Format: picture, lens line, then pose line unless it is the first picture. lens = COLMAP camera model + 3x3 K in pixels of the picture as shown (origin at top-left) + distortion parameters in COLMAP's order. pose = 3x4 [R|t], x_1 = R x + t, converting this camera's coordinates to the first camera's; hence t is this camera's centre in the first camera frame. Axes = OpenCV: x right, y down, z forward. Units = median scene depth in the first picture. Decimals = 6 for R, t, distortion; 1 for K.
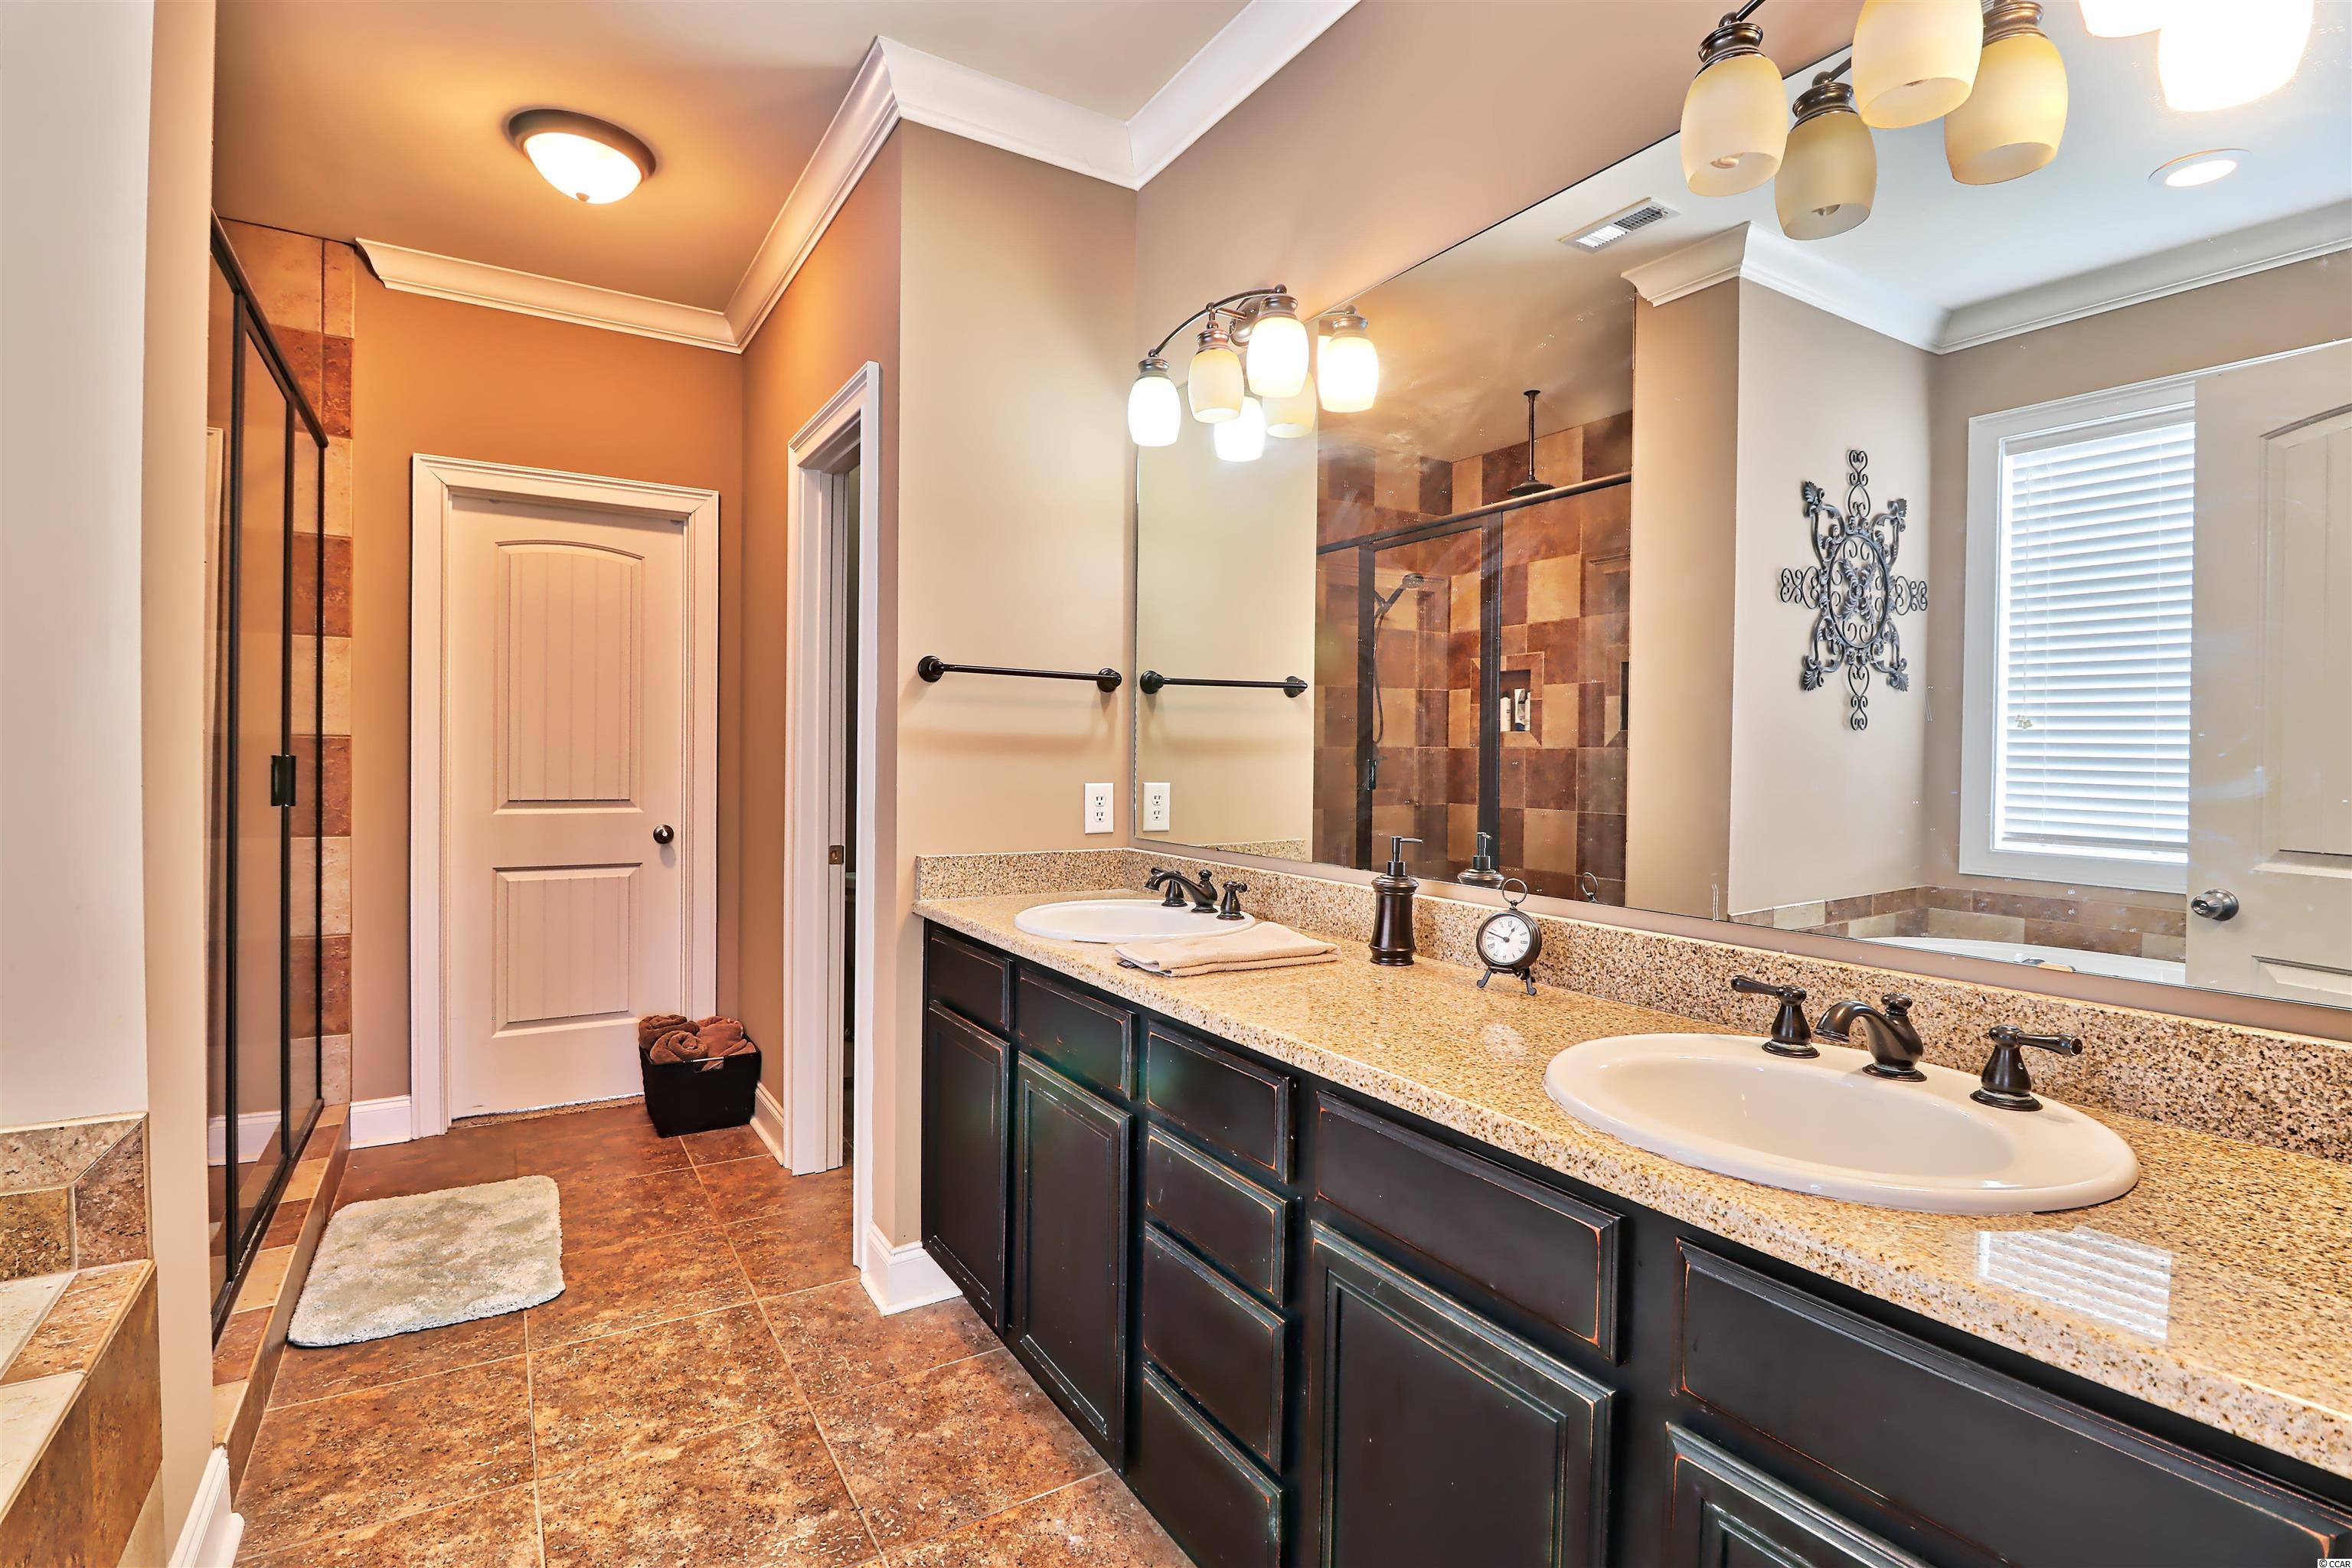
lens RADIAL K [[1082.2, 0, 1160.6], [0, 1082.2, 777.6], [0, 0, 1]] dist [-0.000862, -0.012858]
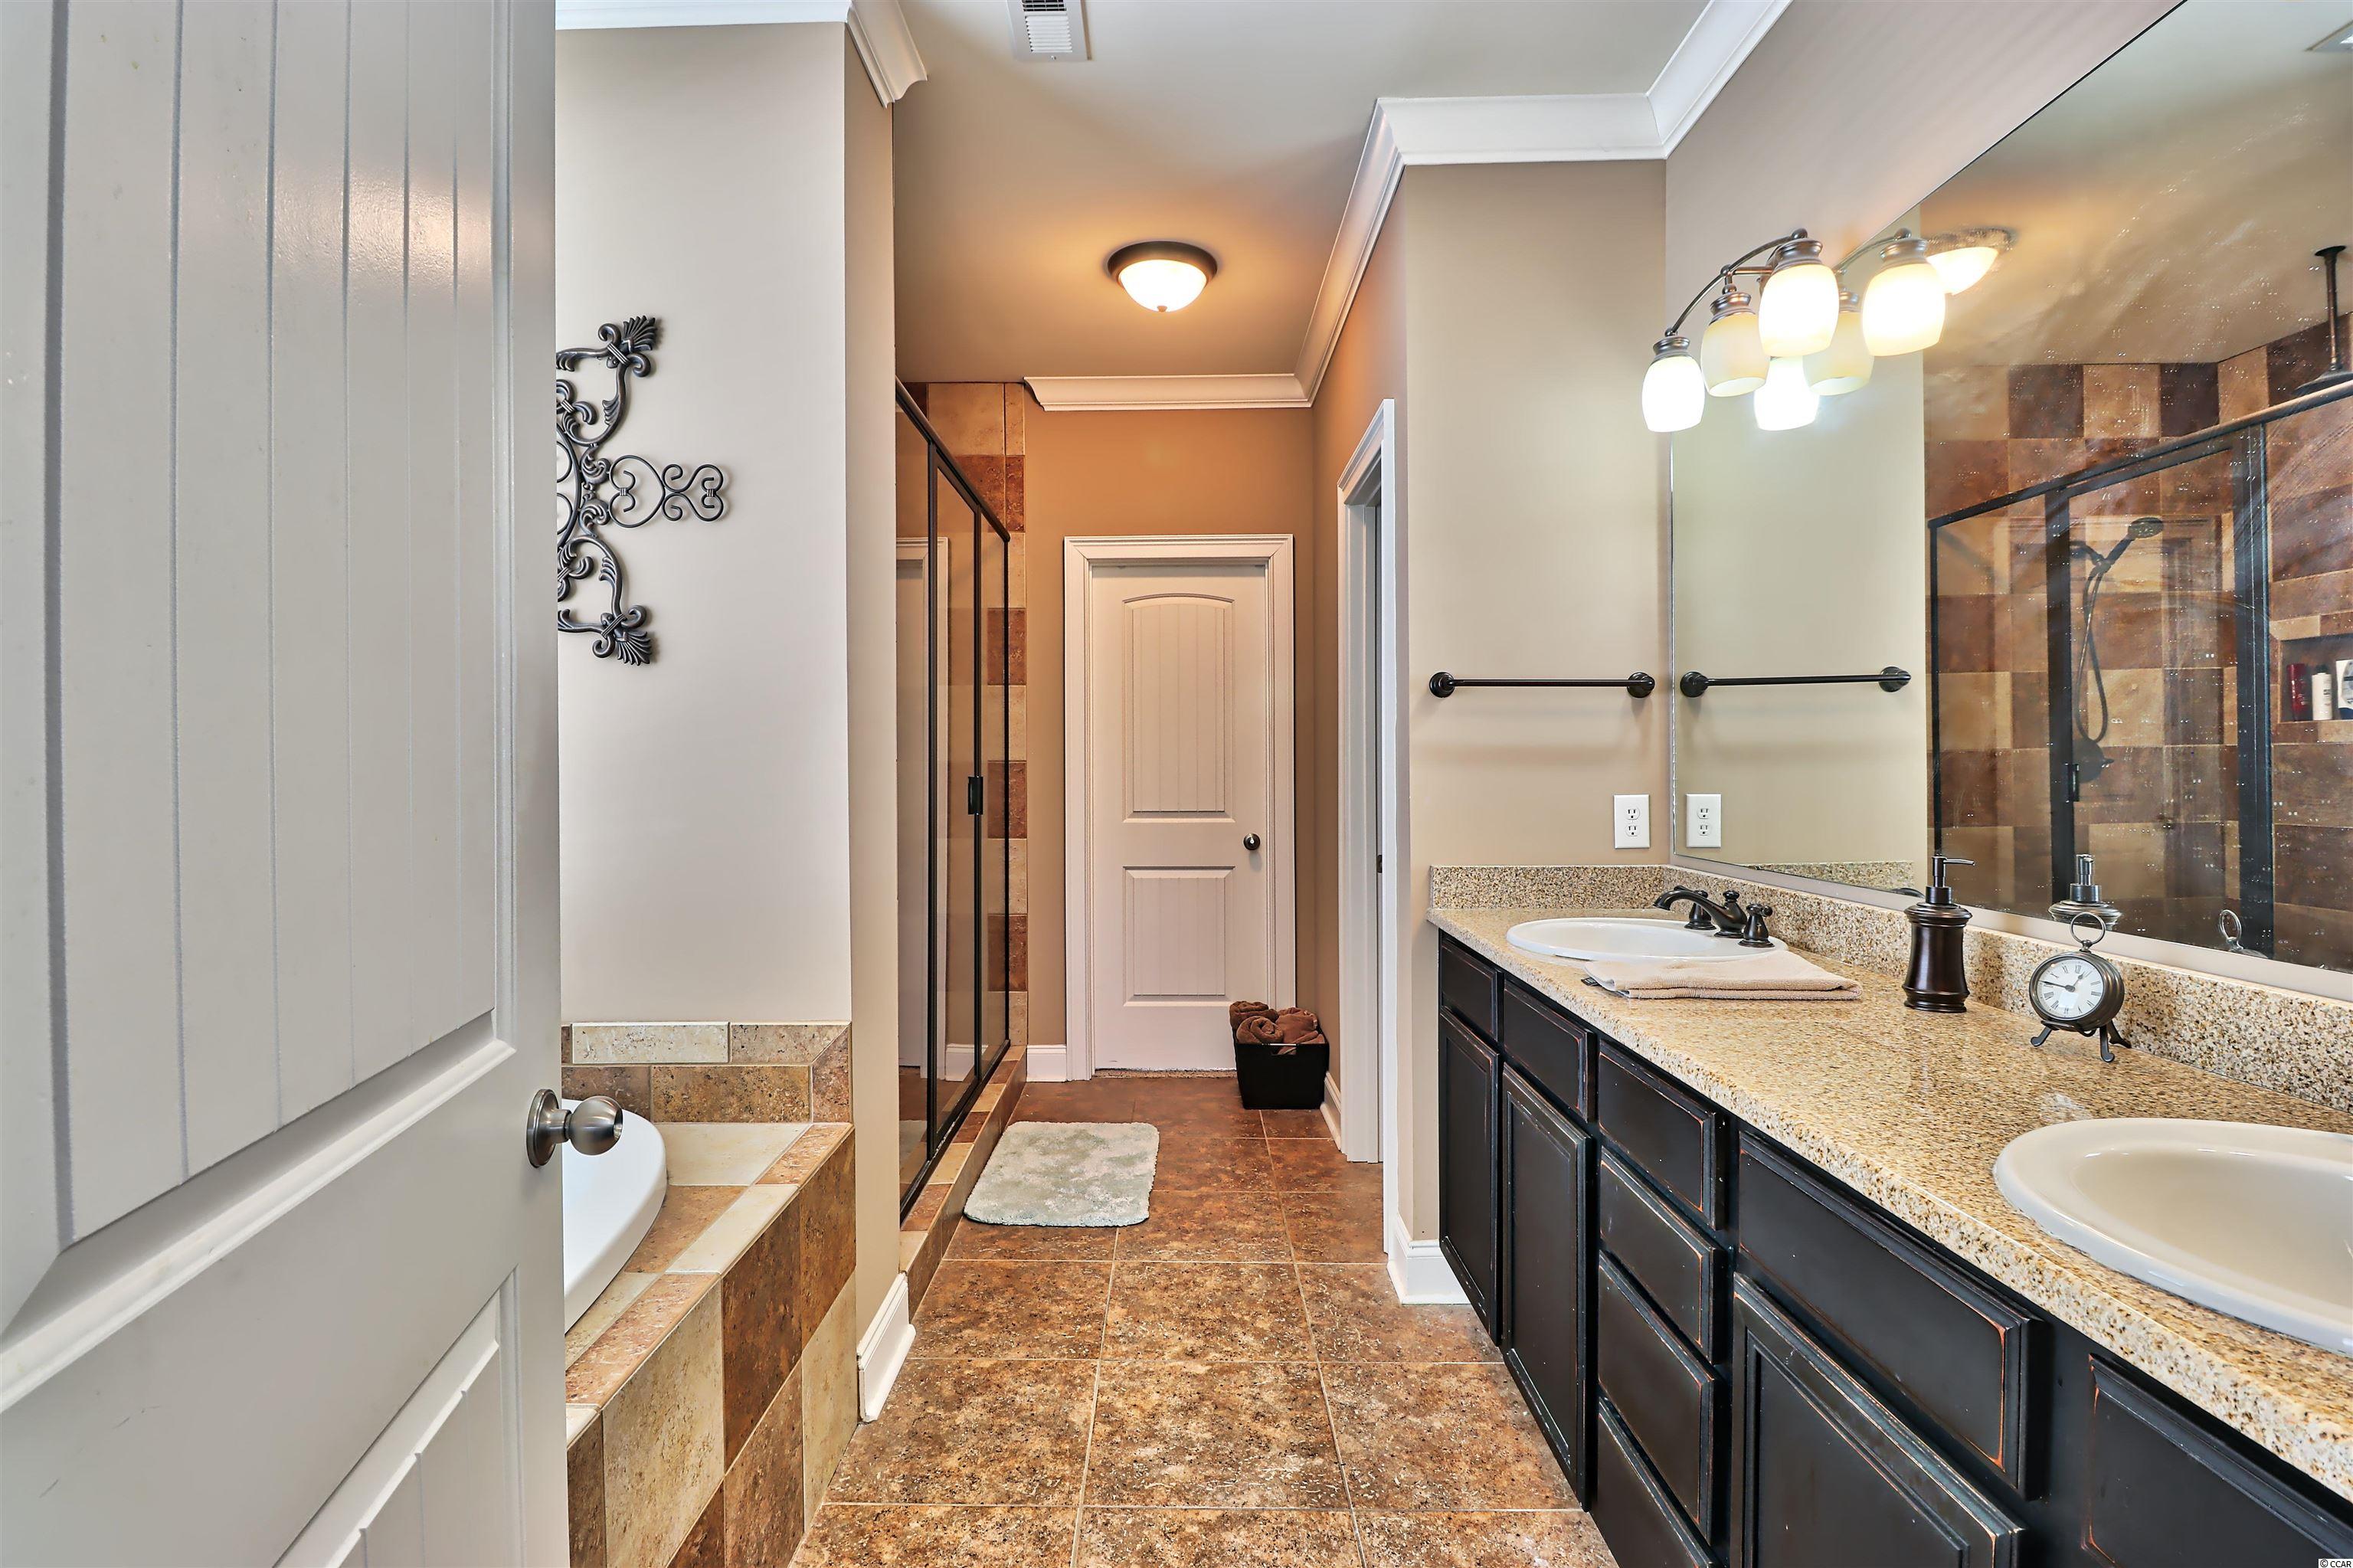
lens RADIAL K [[1082.7, 0, 1161.1], [0, 1082.7, 777.6], [0, 0, 1]] dist [-0.000862, -0.012858]
pose [[0.843550, -0.012856, -0.536897, 0.132749], [0.005960, 0.999876, -0.014577, 0.001881], [0.537018, 0.009096, 0.843522, -0.017422]]
